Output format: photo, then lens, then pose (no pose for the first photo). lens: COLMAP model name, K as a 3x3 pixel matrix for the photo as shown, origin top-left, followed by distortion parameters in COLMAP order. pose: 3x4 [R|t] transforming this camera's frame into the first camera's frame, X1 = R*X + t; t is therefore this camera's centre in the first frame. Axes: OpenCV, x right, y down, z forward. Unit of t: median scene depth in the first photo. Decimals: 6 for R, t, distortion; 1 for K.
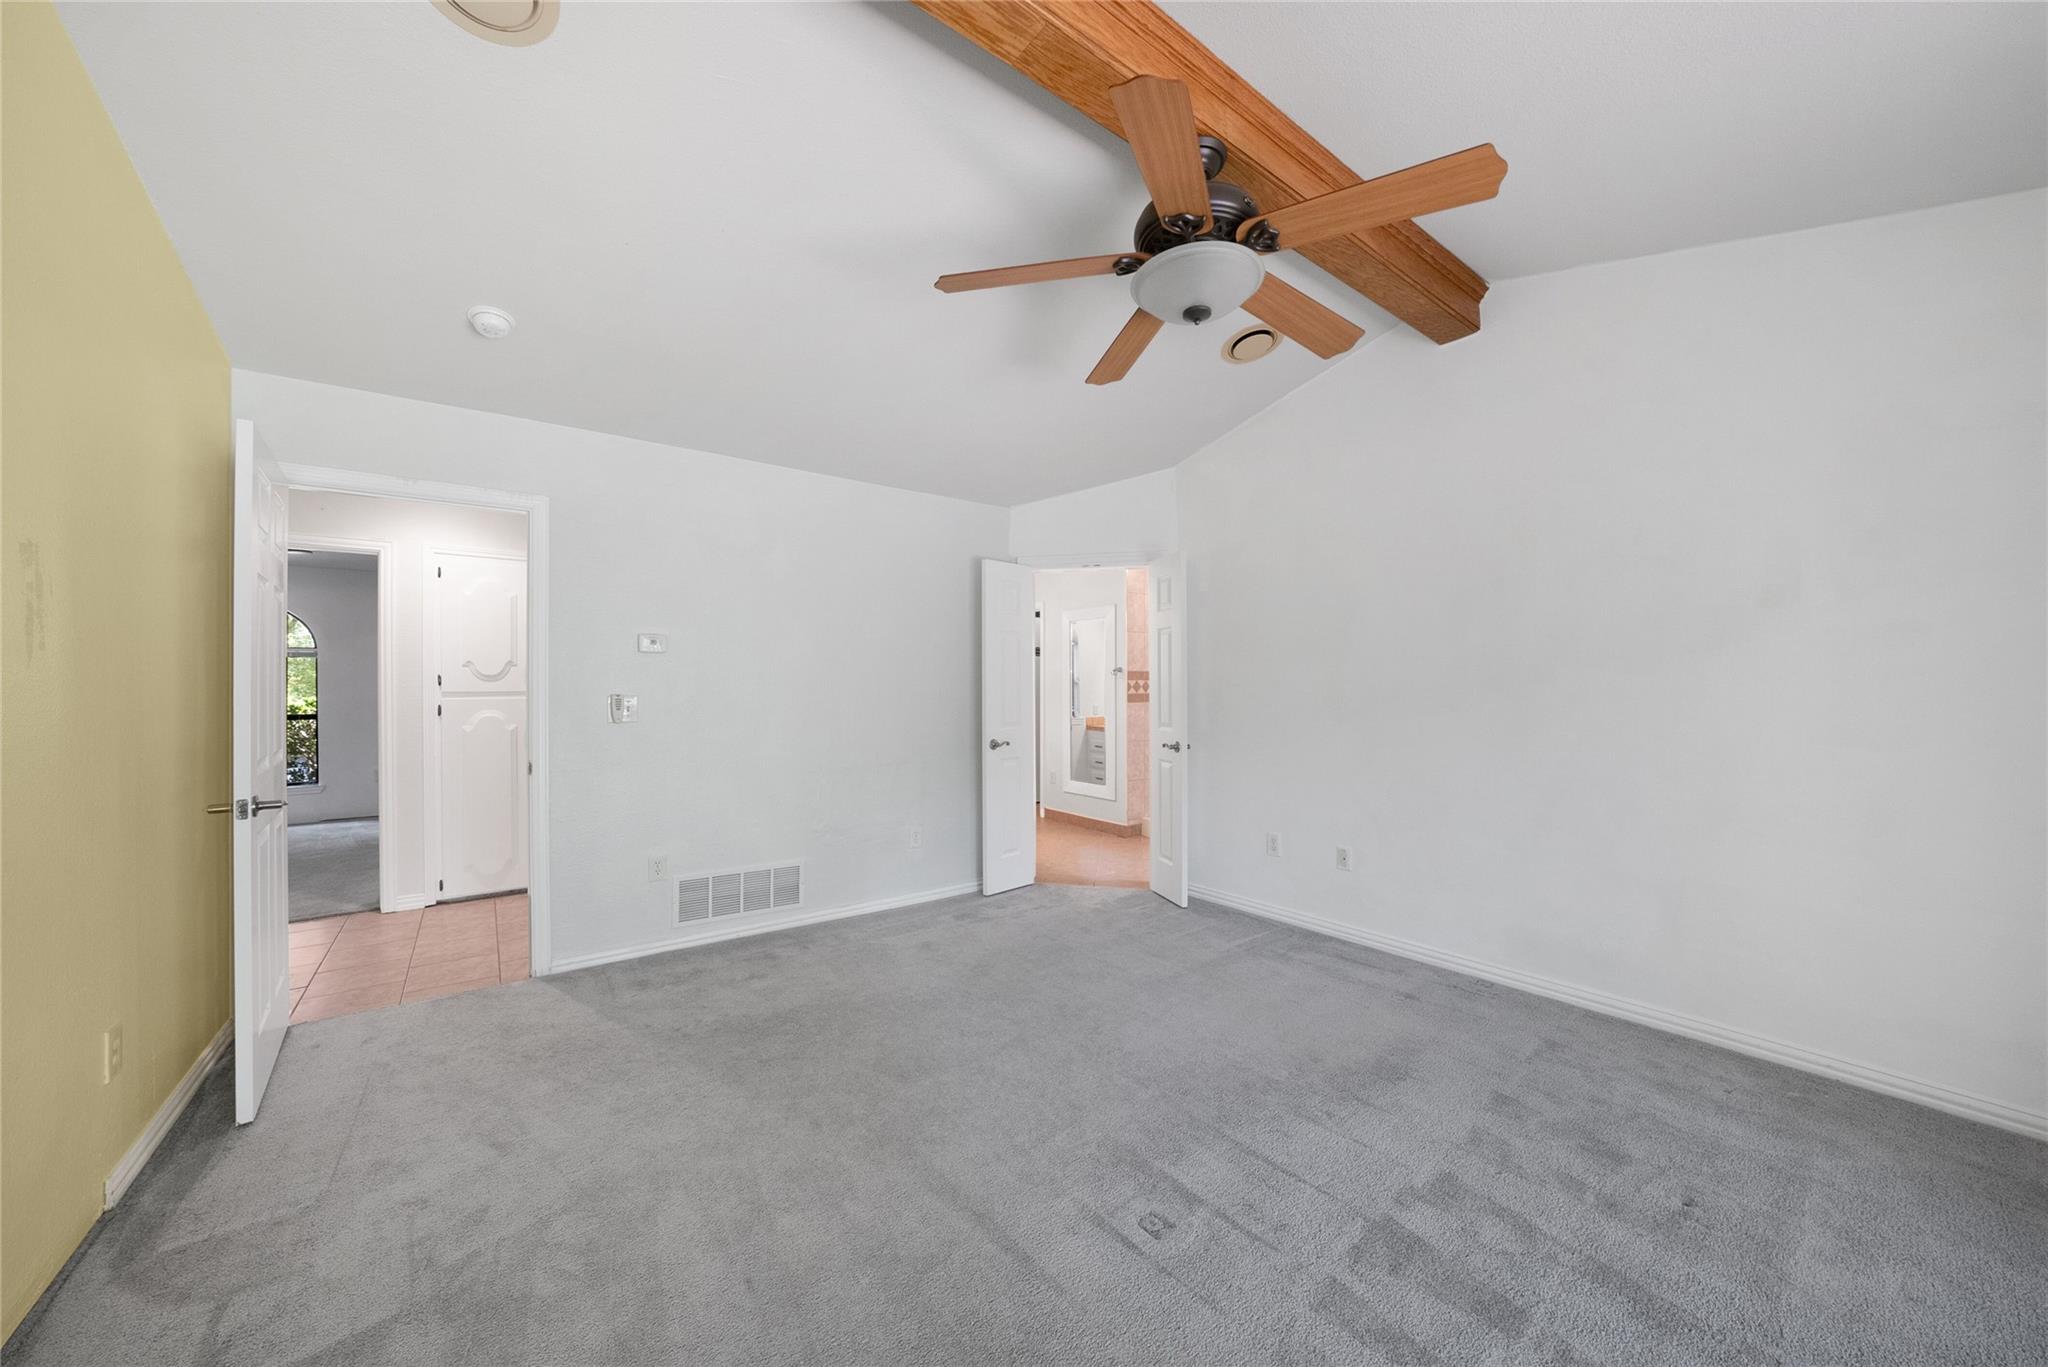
lens RADIAL K [[707.8, 0, 1024.0], [0, 707.8, 683.5], [0, 0, 1]] dist [-0.010226, 0.000104]
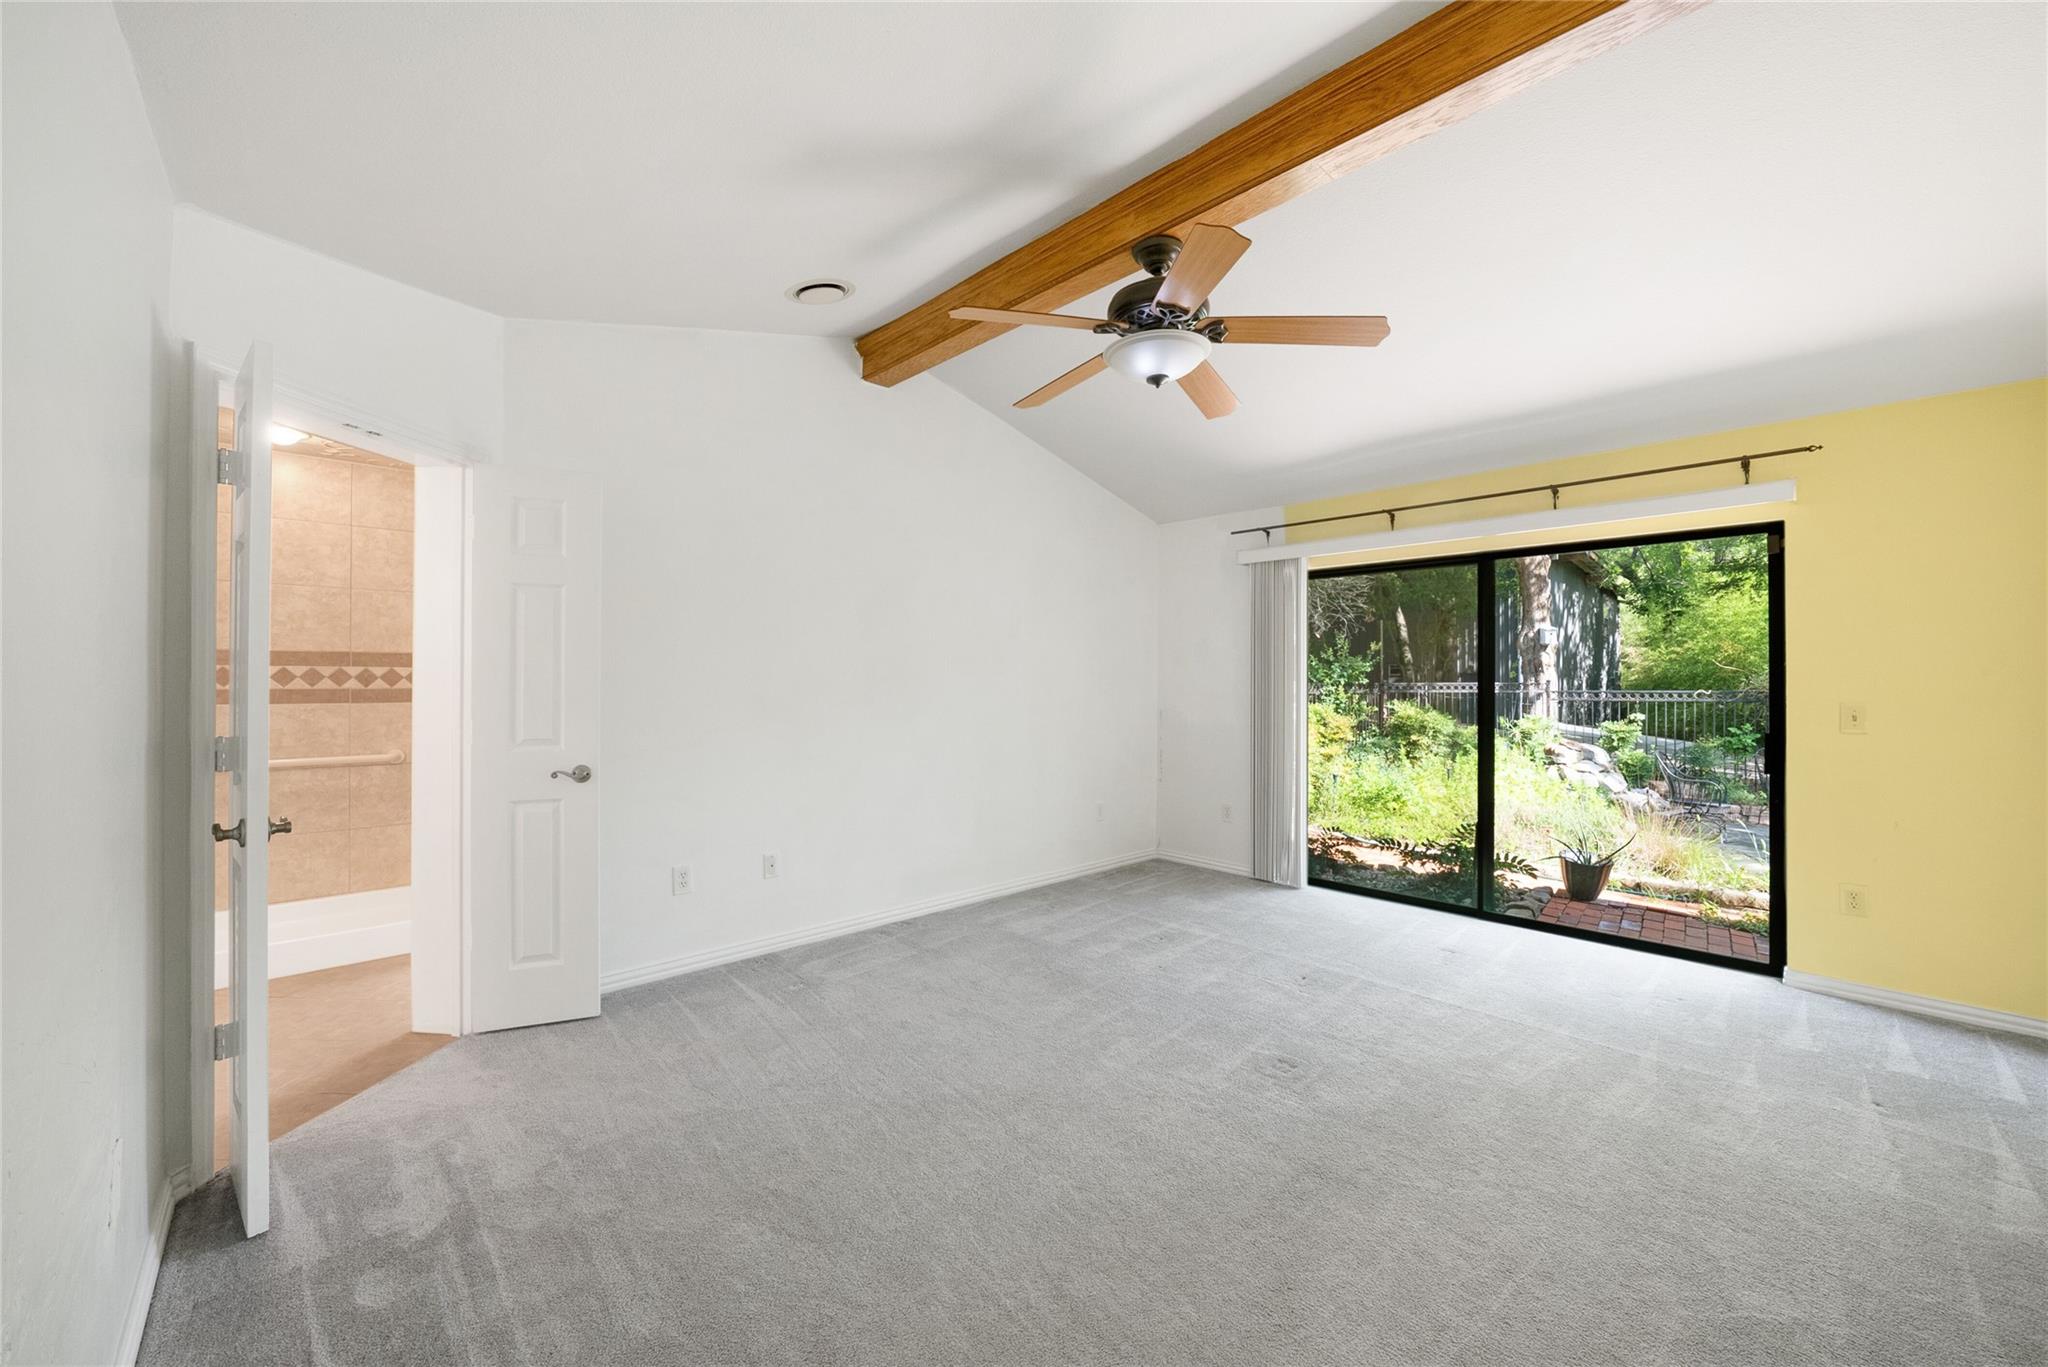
lens RADIAL K [[808.7, 0, 1024.0], [0, 808.7, 683.5], [0, 0, 1]] dist [0.000064, -0.000021]
pose [[-0.113558, -0.007381, 0.993504, -0.563311], [-0.021482, 0.999757, 0.004972, -0.004178], [-0.993299, -0.020778, -0.113689, 0.697299]]
